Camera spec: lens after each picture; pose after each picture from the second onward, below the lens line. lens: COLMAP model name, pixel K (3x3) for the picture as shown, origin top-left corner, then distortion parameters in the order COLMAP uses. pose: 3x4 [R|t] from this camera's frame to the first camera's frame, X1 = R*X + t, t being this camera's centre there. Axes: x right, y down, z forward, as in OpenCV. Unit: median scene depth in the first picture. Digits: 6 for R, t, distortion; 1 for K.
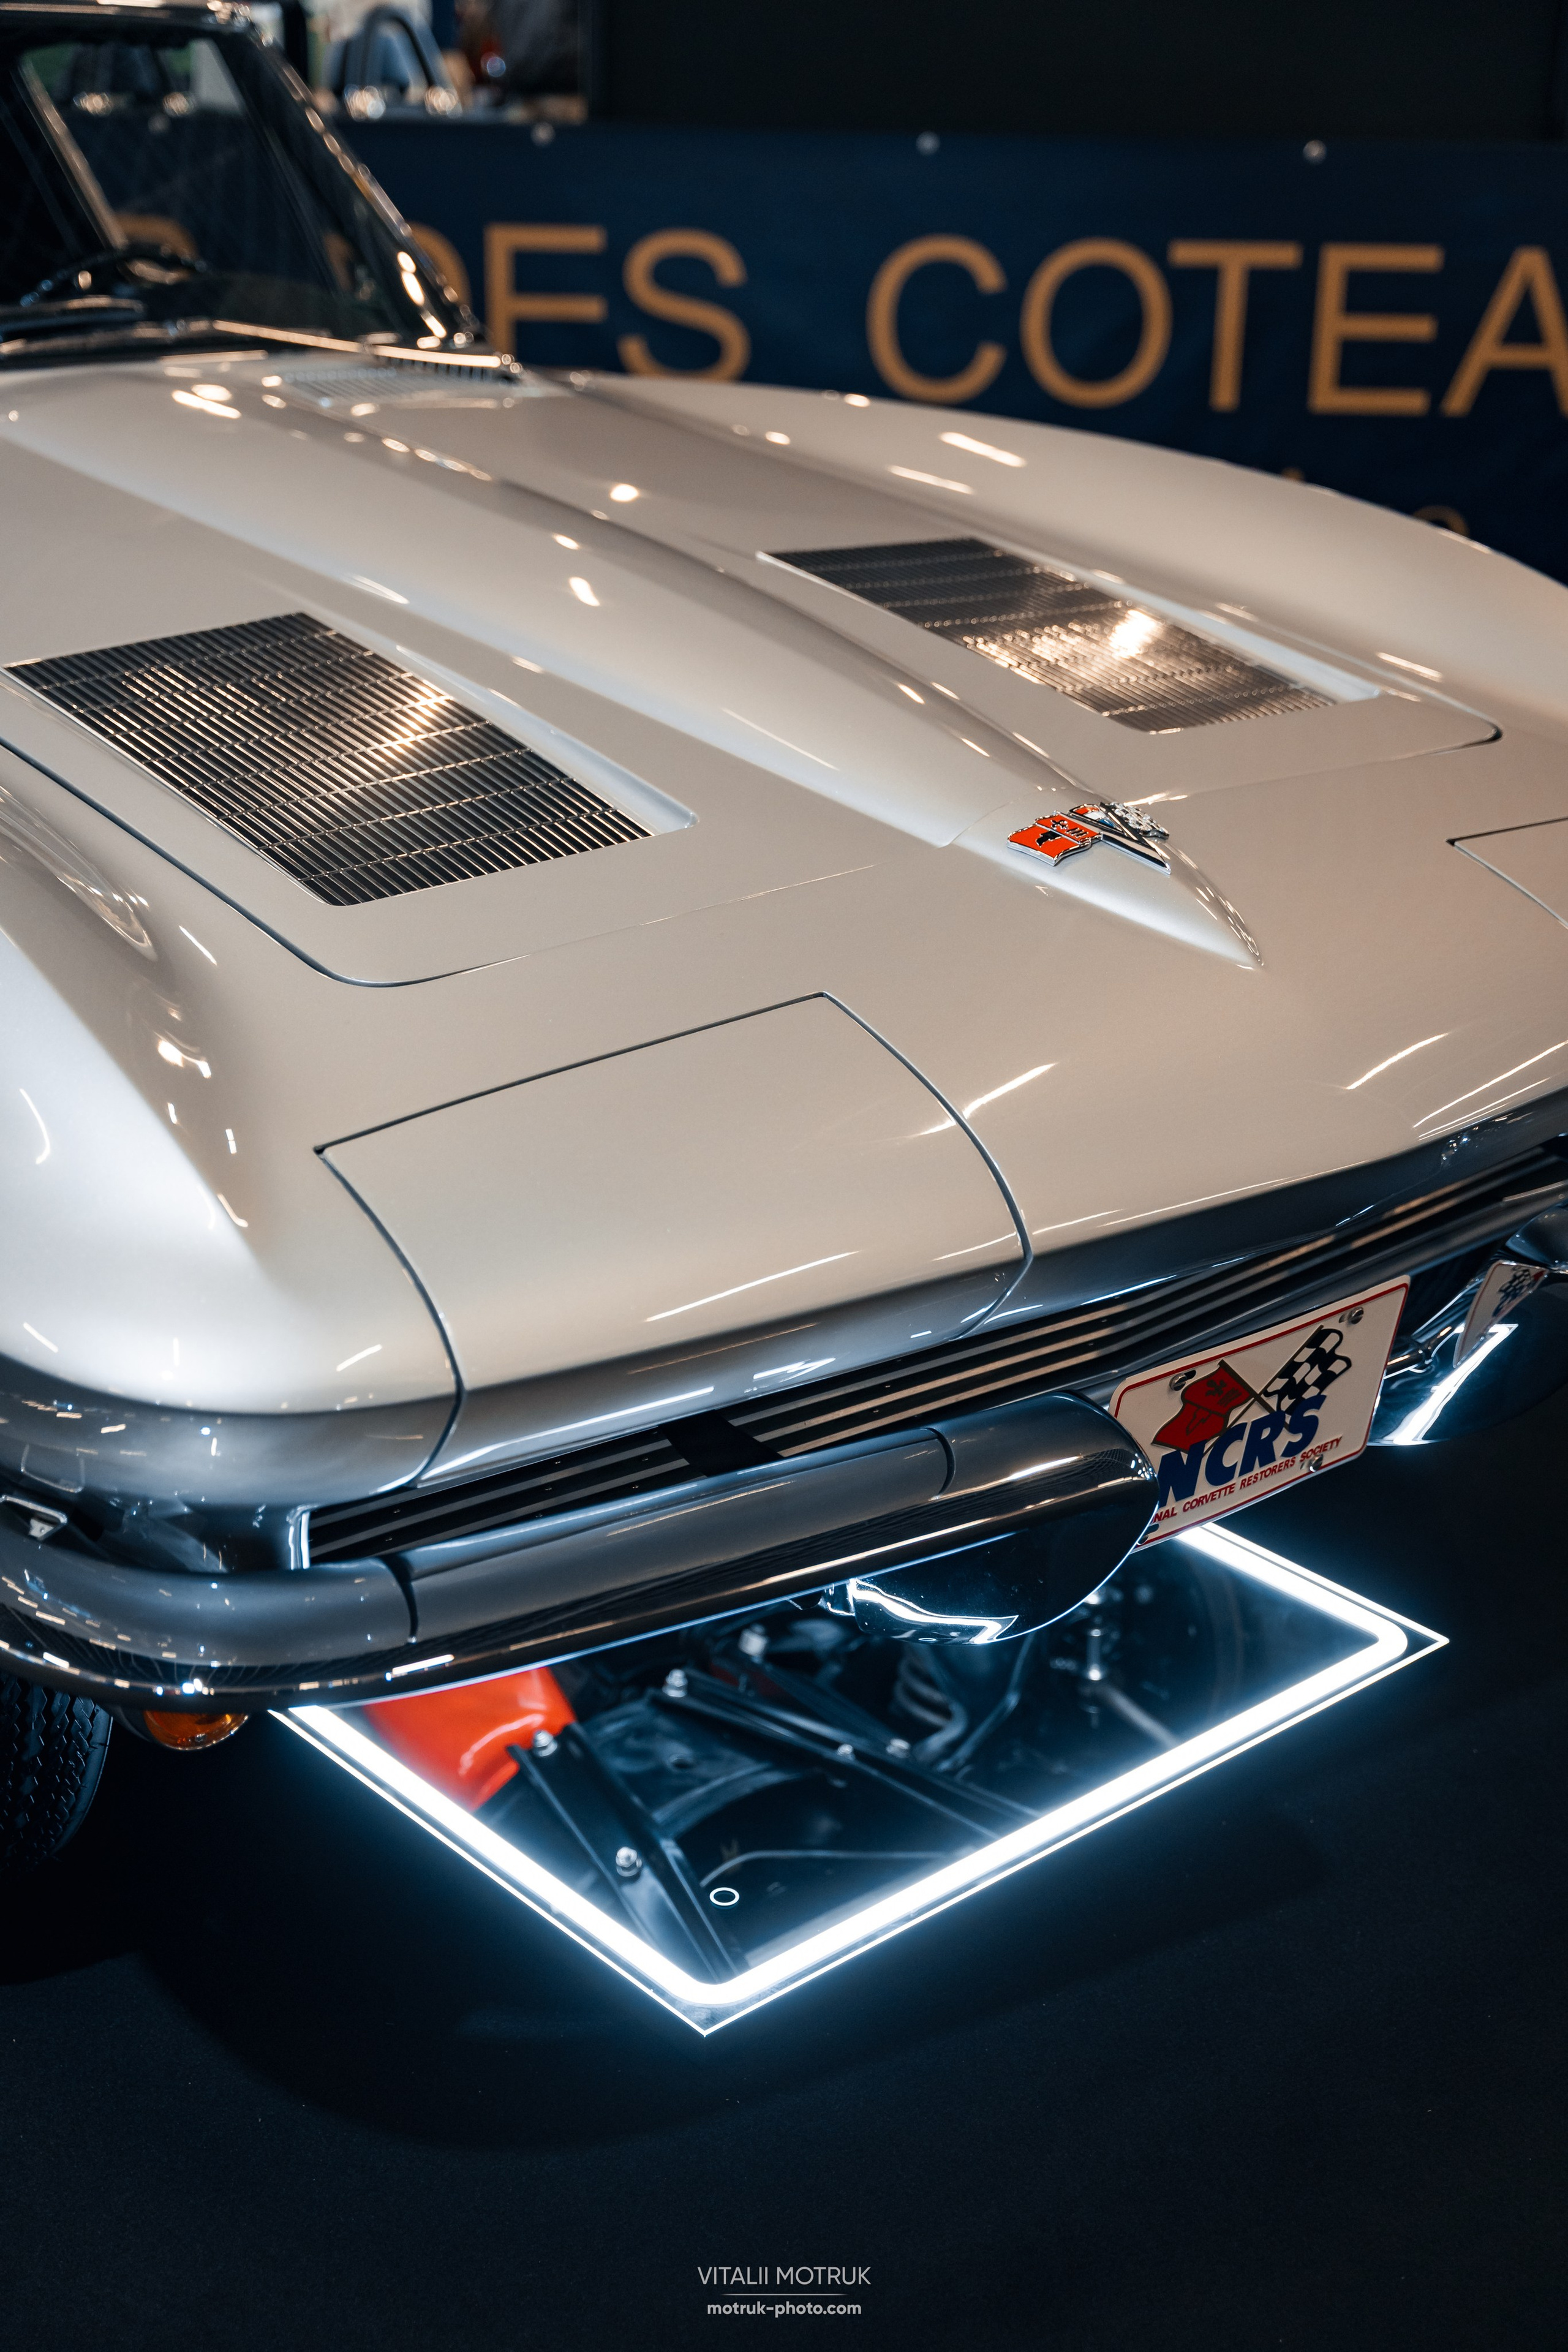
lens RADIAL K [[3013.0, 0, 784.0], [0, 3013.0, 1176.0], [0, 0, 1]] dist [0.035540, 0.056418]
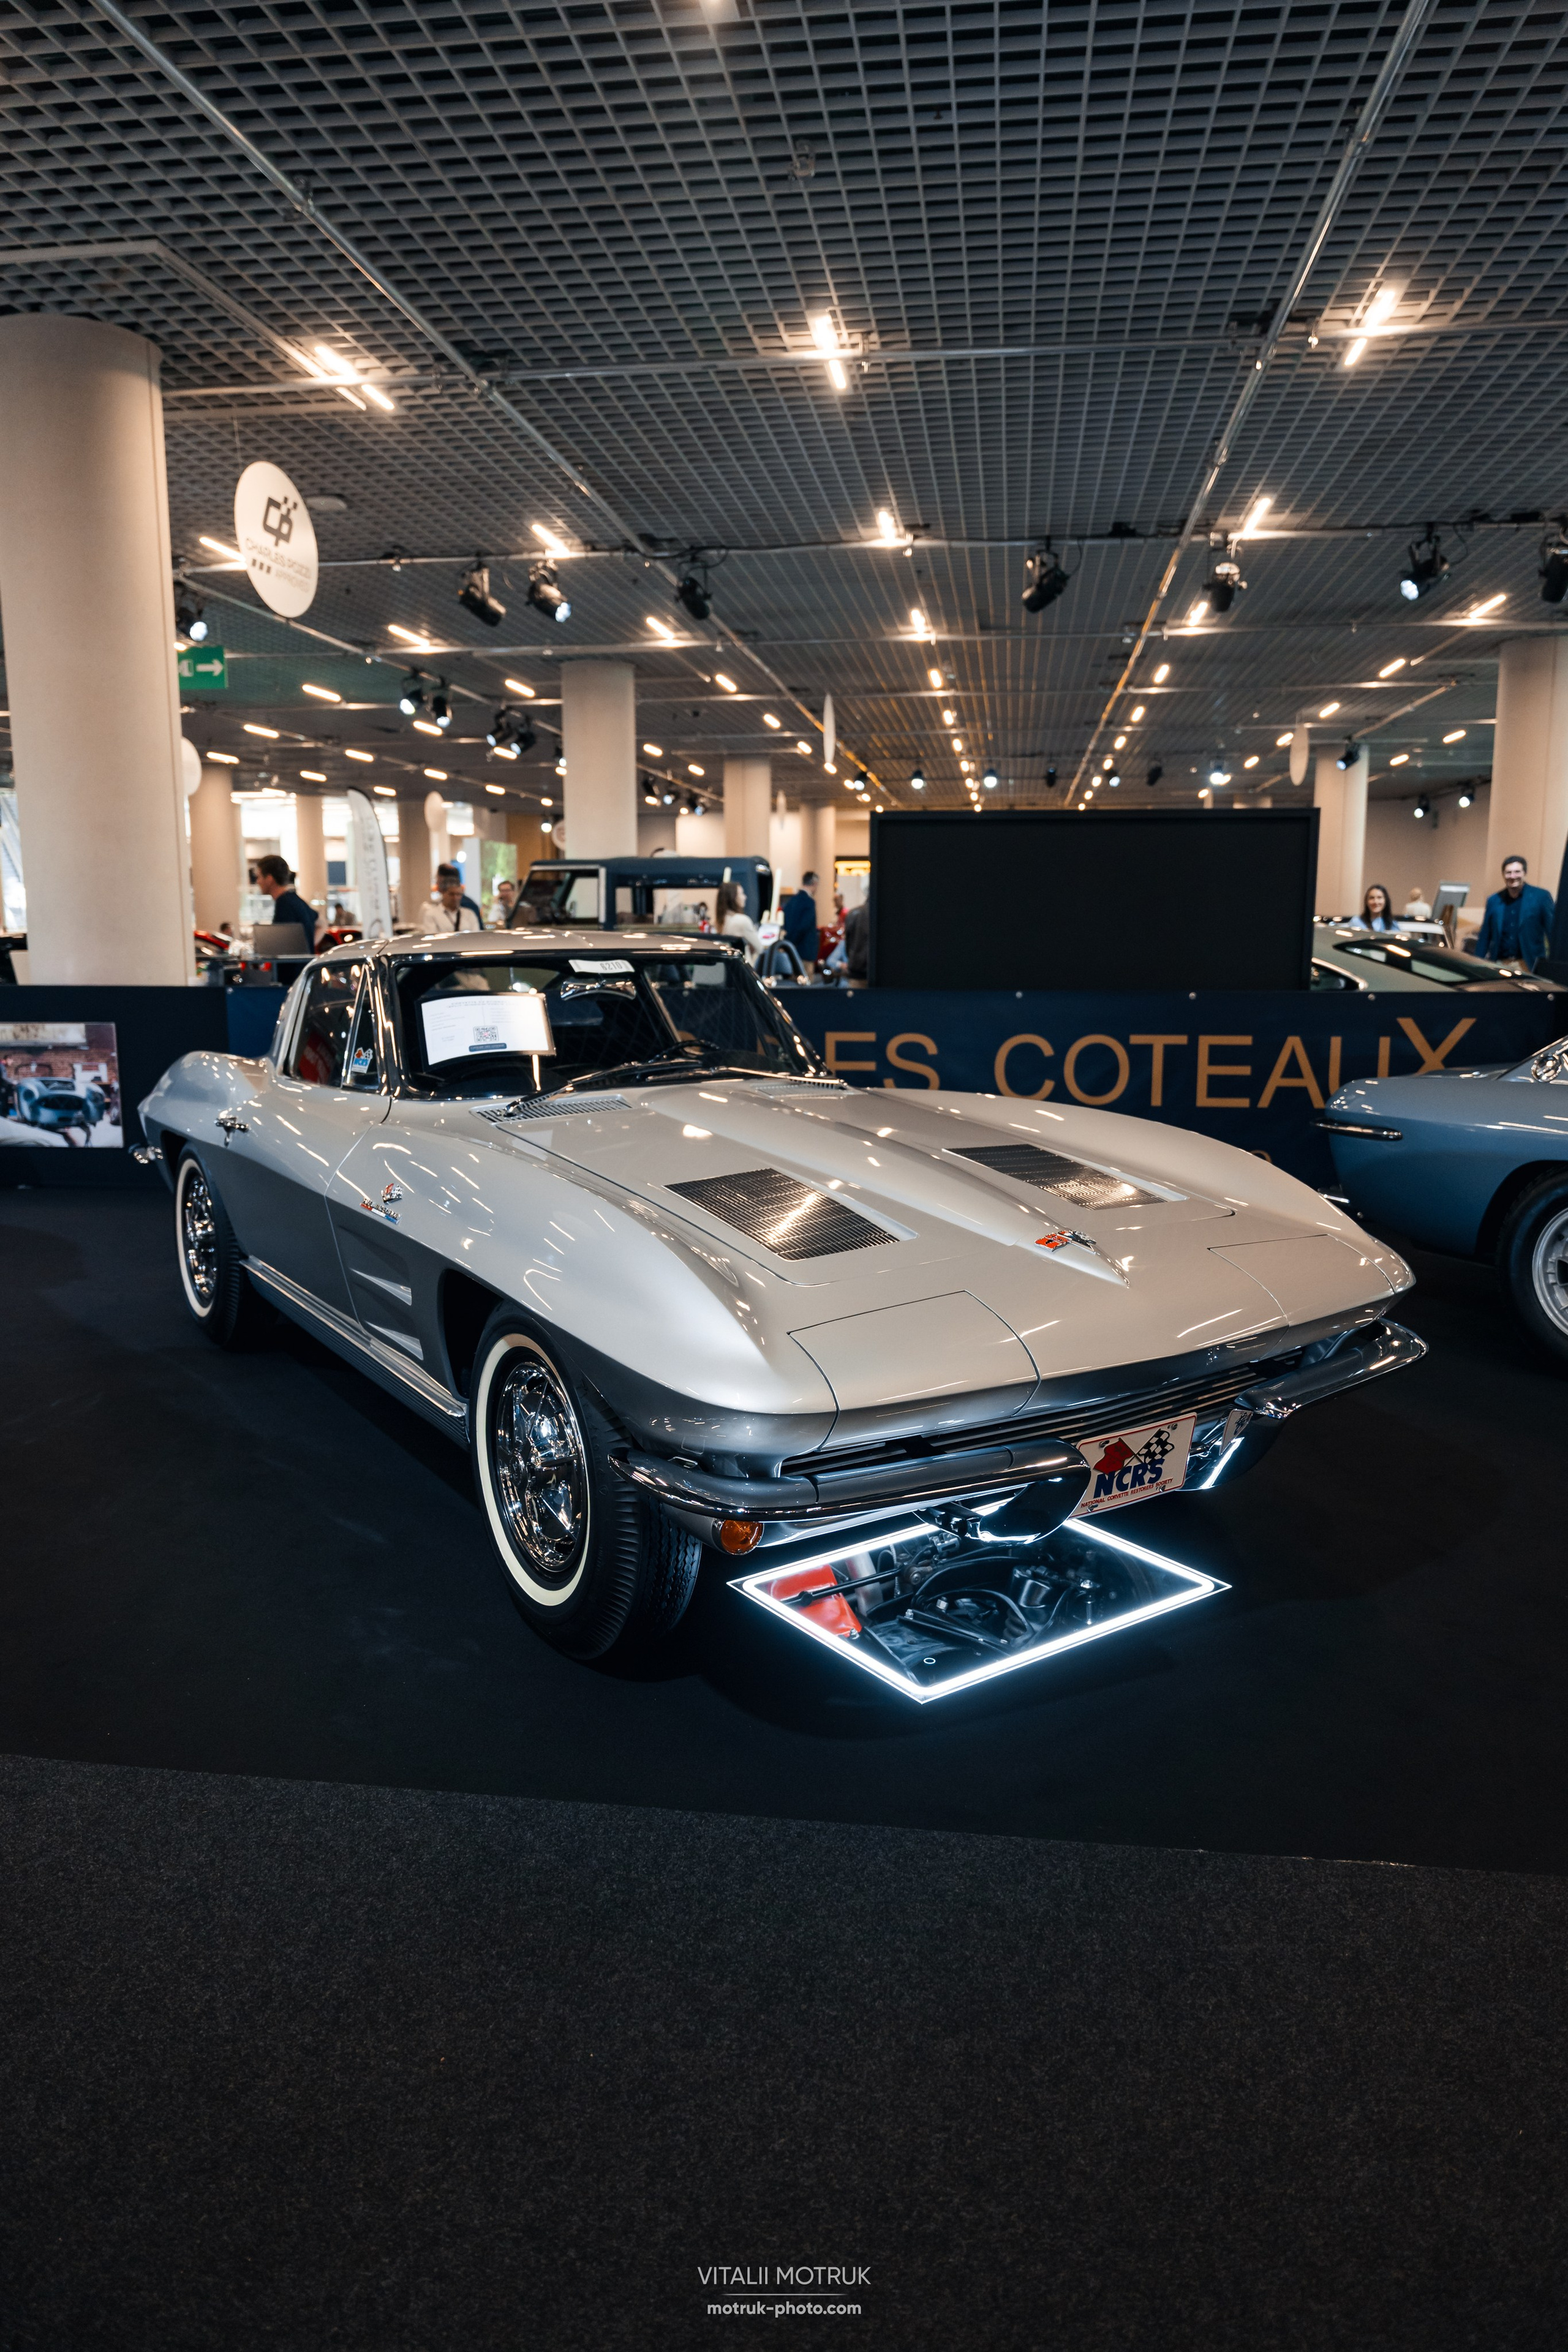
lens RADIAL K [[1559.3, 0, 793.3], [0, 1559.3, 1169.2], [0, 0, 1]] dist [0.002065, -0.007496]
pose [[0.994291, -0.005251, -0.106576, 0.008539], [-0.017948, 0.976330, -0.215539, 0.115271], [0.105185, 0.216221, 0.970662, -0.343634]]
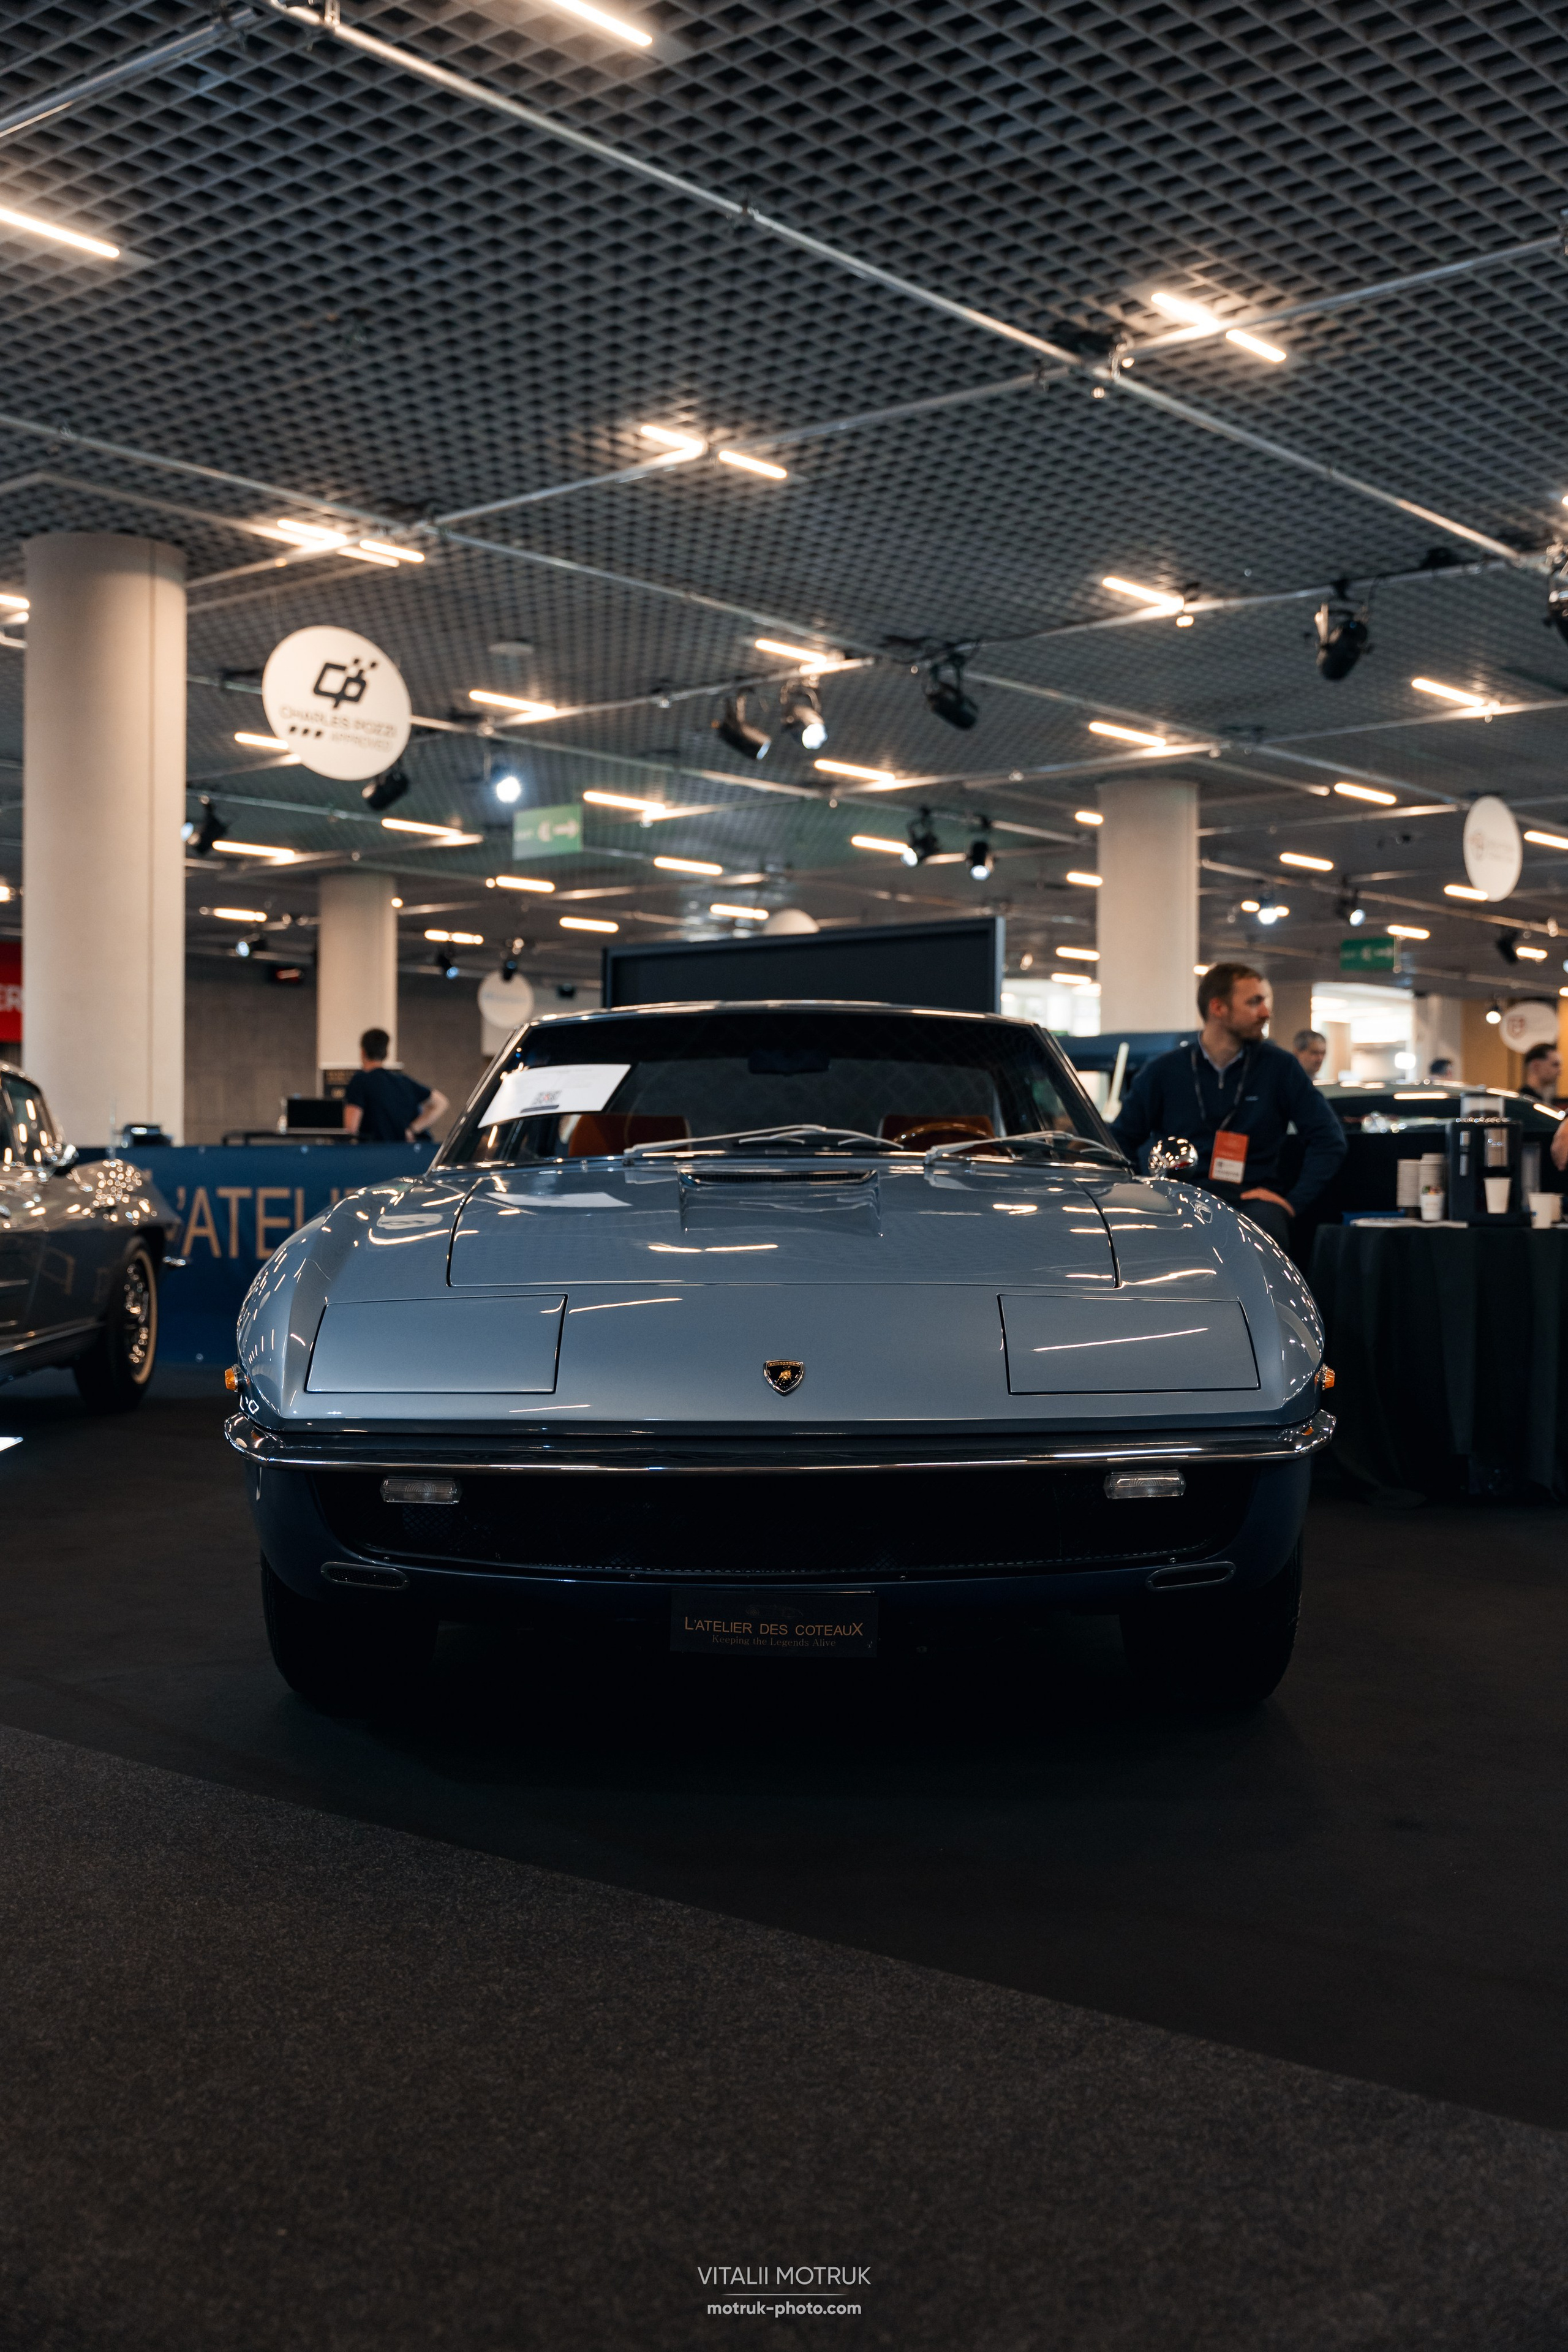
lens RADIAL K [[2539.3, 0, 793.2], [0, 2539.3, 1211.6], [0, 0, 1]] dist [0.028964, 0.004365]
pose [[0.774784, -0.007286, -0.632184, 3.058021], [-0.224548, 0.931568, -0.285936, 0.414662], [0.591006, 0.363494, 0.720128, -0.358667]]
